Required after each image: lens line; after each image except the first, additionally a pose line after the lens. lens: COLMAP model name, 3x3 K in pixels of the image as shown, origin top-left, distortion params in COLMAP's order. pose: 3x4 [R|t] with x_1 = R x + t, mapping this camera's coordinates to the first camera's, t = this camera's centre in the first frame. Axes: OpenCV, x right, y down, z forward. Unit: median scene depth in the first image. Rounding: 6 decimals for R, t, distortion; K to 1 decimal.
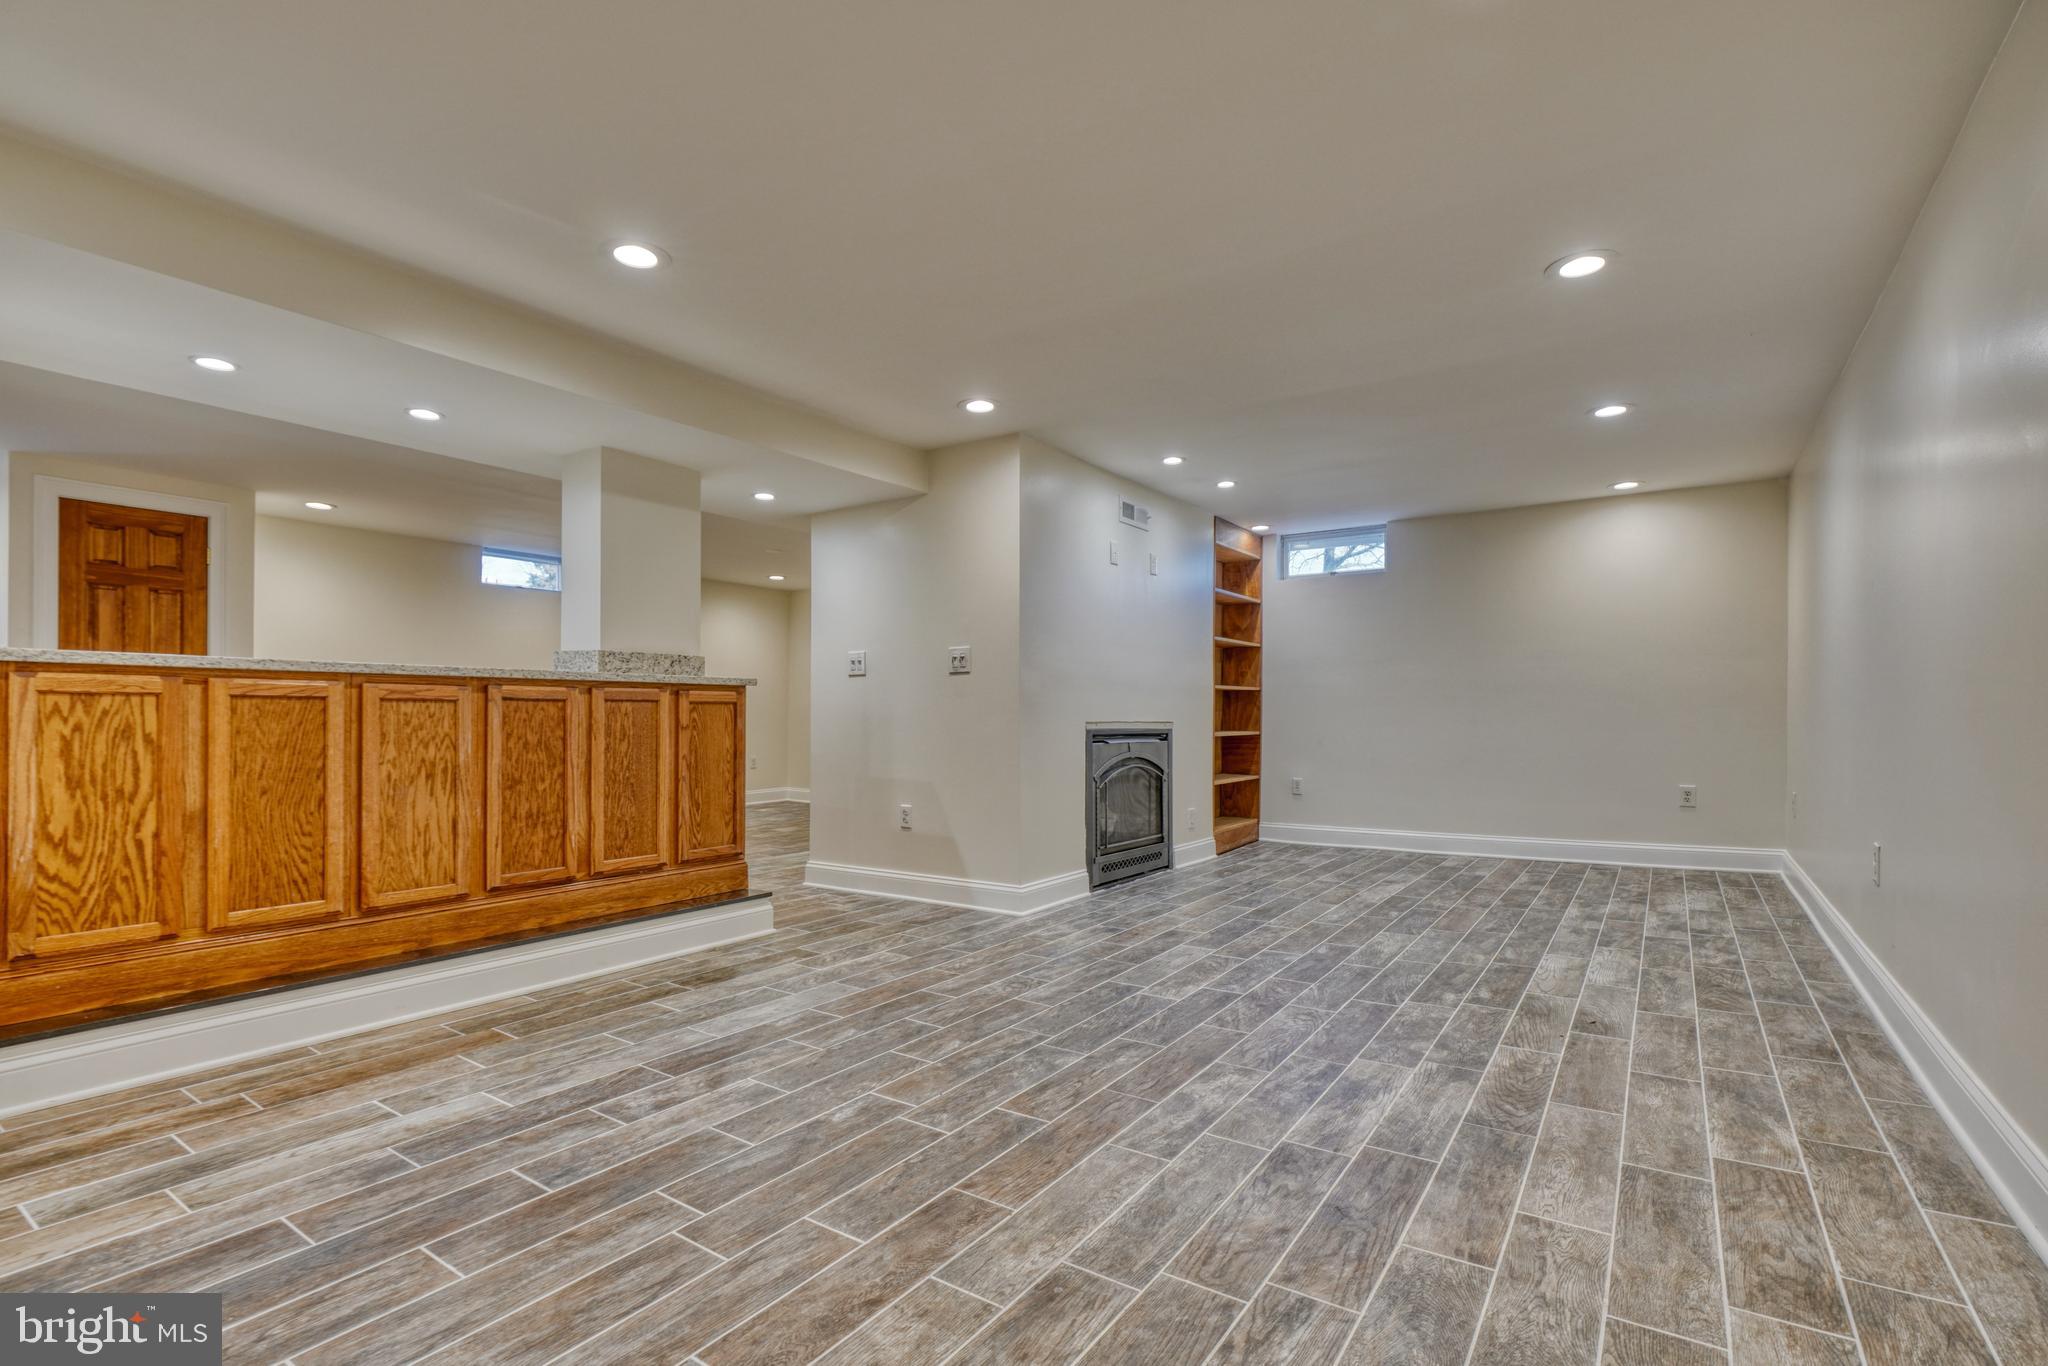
lens RADIAL K [[942.7, 0, 1005.0], [0, 942.7, 675.7], [0, 0, 1]] dist [-0.011451, 0.005165]
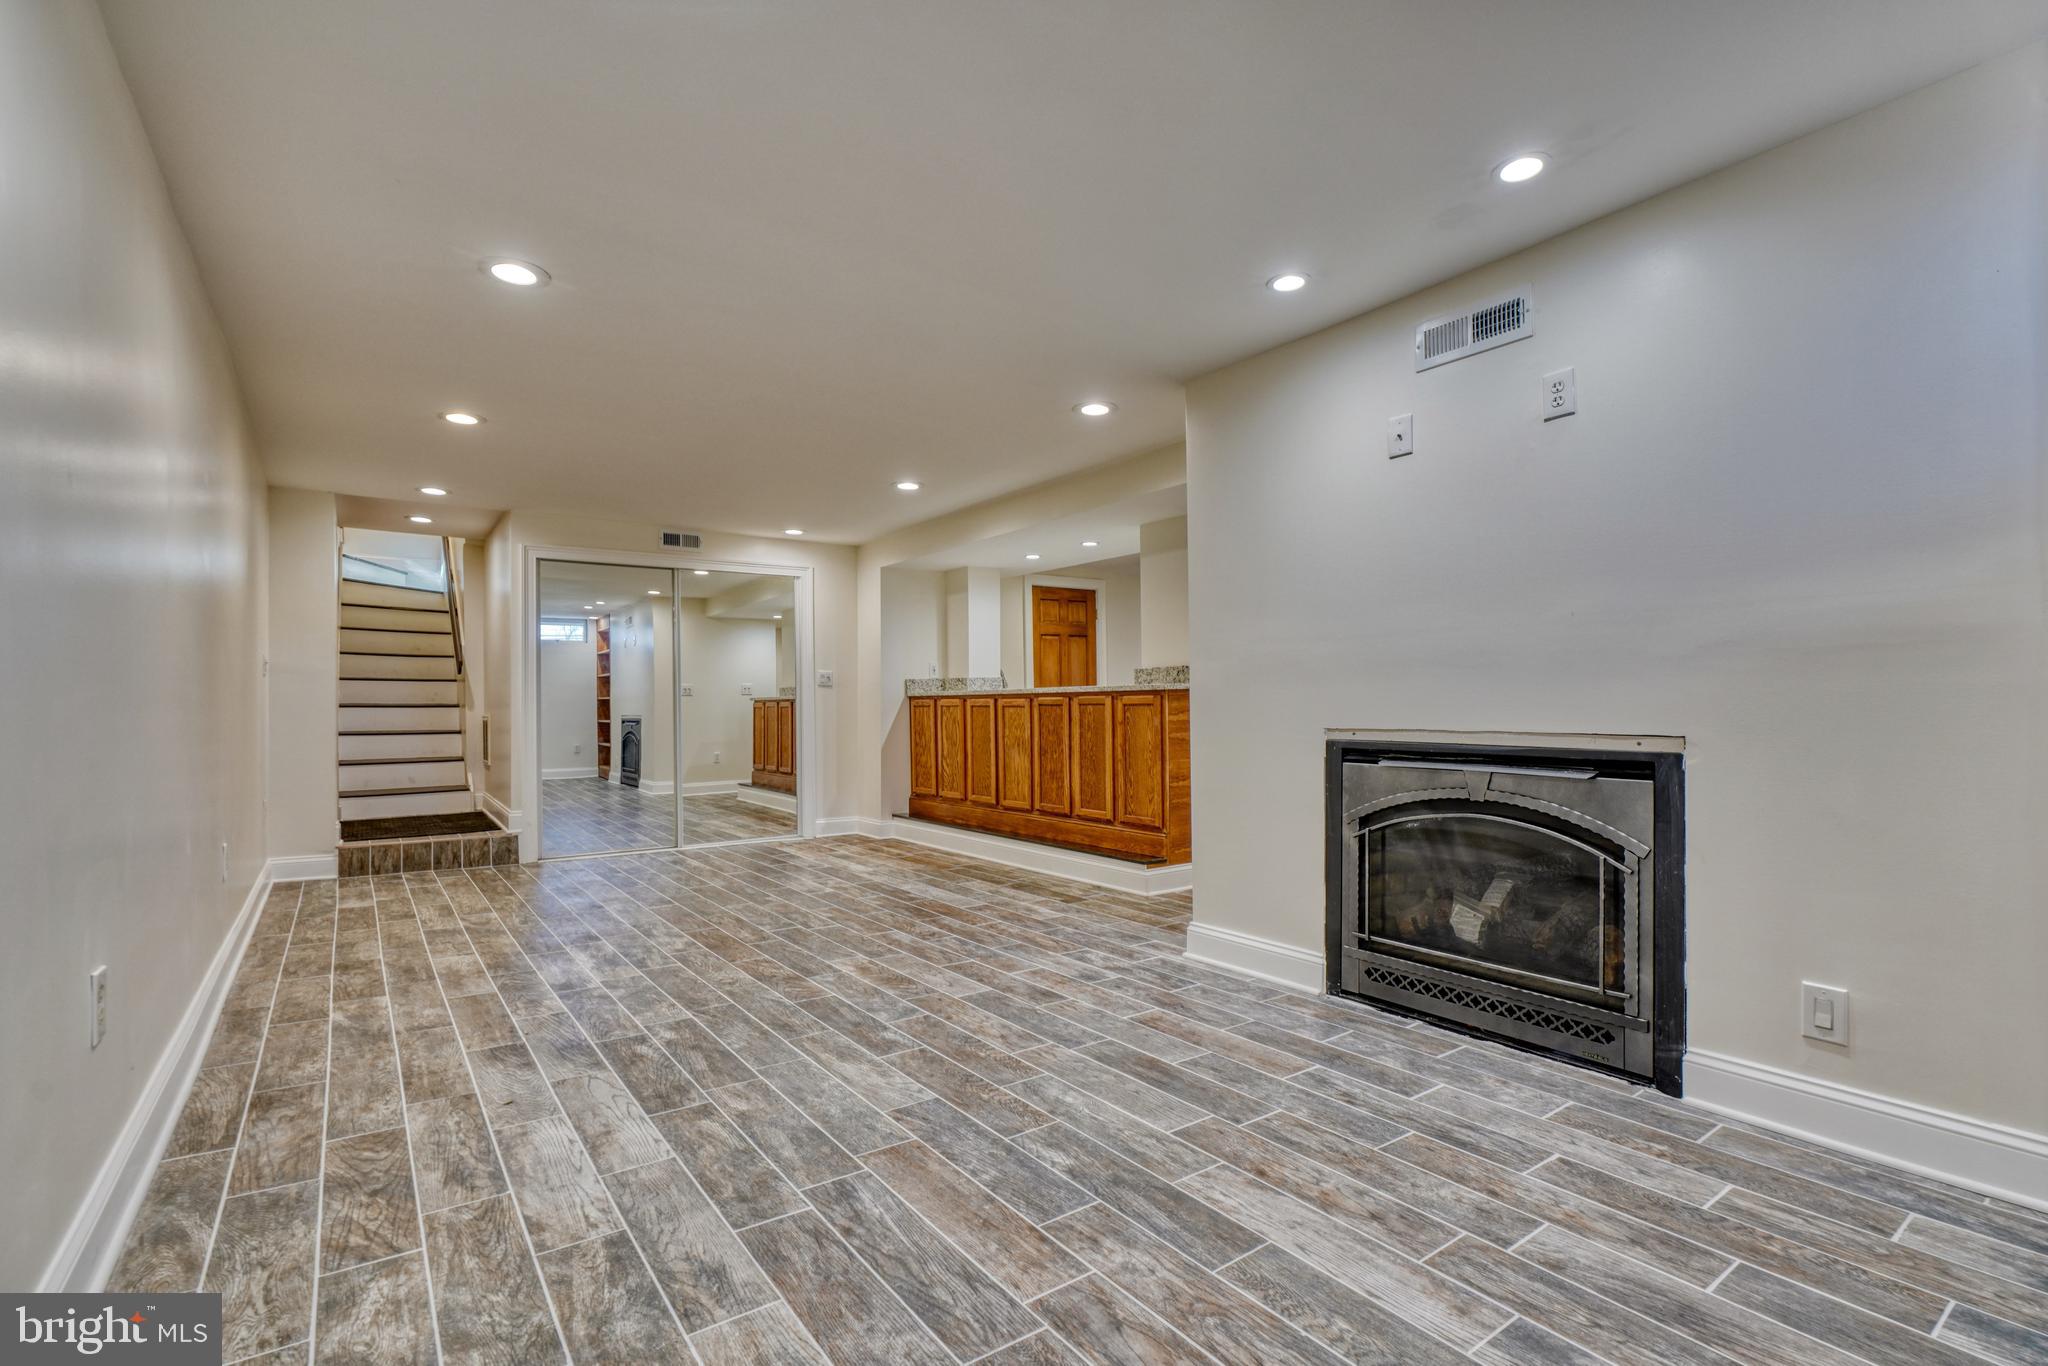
lens RADIAL K [[920.9, 0, 1015.3], [0, 920.9, 699.9], [0, 0, 1]] dist [-0.013027, 0.006551]
pose [[-0.320495, -0.005566, -0.947234, 1.222594], [0.045384, 0.998744, -0.021225, 0.055058], [0.946162, -0.049792, -0.319840, 1.639226]]
